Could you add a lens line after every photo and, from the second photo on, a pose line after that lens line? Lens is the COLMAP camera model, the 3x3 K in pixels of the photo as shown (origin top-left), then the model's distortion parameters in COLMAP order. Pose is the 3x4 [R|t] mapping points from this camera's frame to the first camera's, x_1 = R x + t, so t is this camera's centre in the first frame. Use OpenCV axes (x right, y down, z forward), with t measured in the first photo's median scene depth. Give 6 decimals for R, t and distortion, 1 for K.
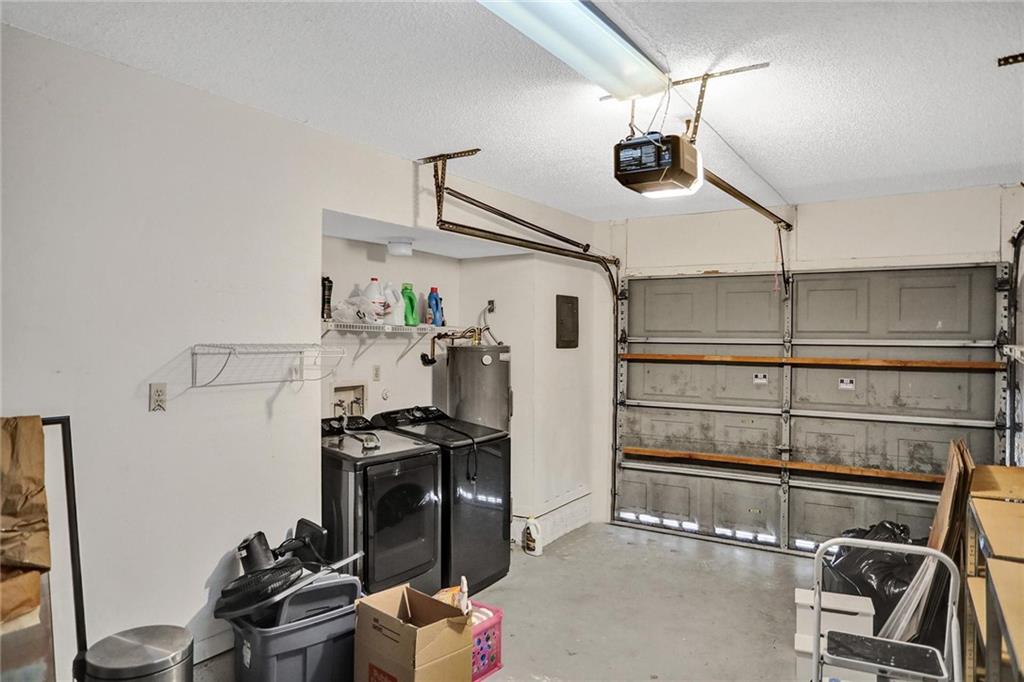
lens RADIAL K [[667.0, 0, 511.9], [0, 667.0, 333.7], [0, 0, 1]] dist [0.001668, 0.000888]
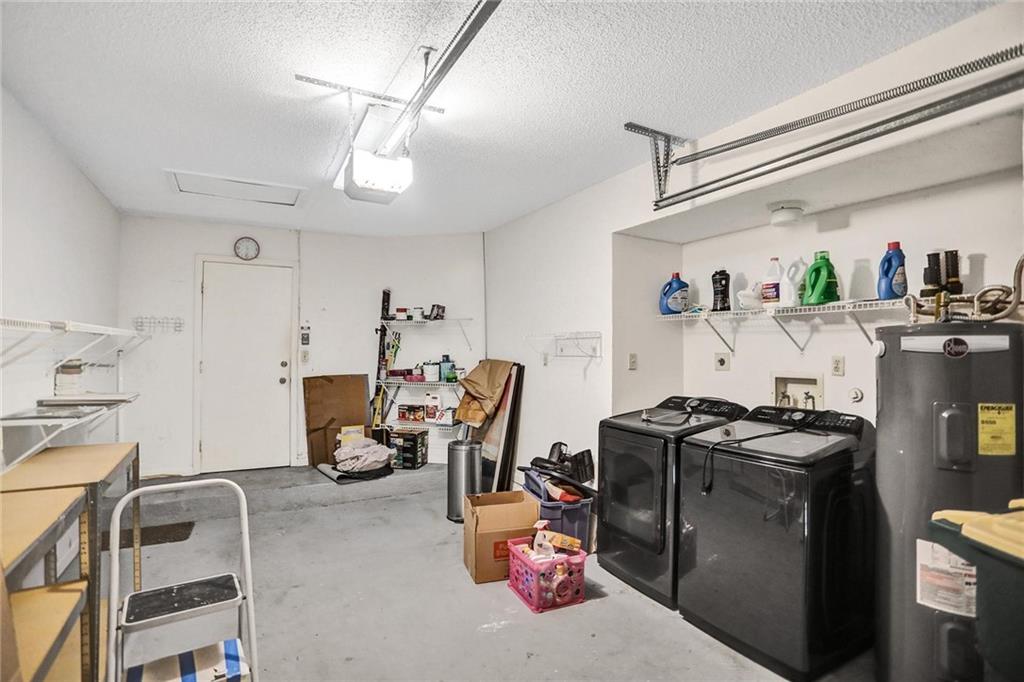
lens RADIAL K [[505.1, 0, 514.4], [0, 505.1, 337.3], [0, 0, 1]] dist [-0.065527, 0.034061]
pose [[-0.480154, -0.035866, -0.876450, 0.714182], [-0.004194, 0.999246, -0.038594, 0.067698], [0.877174, -0.014855, -0.479943, 1.316172]]
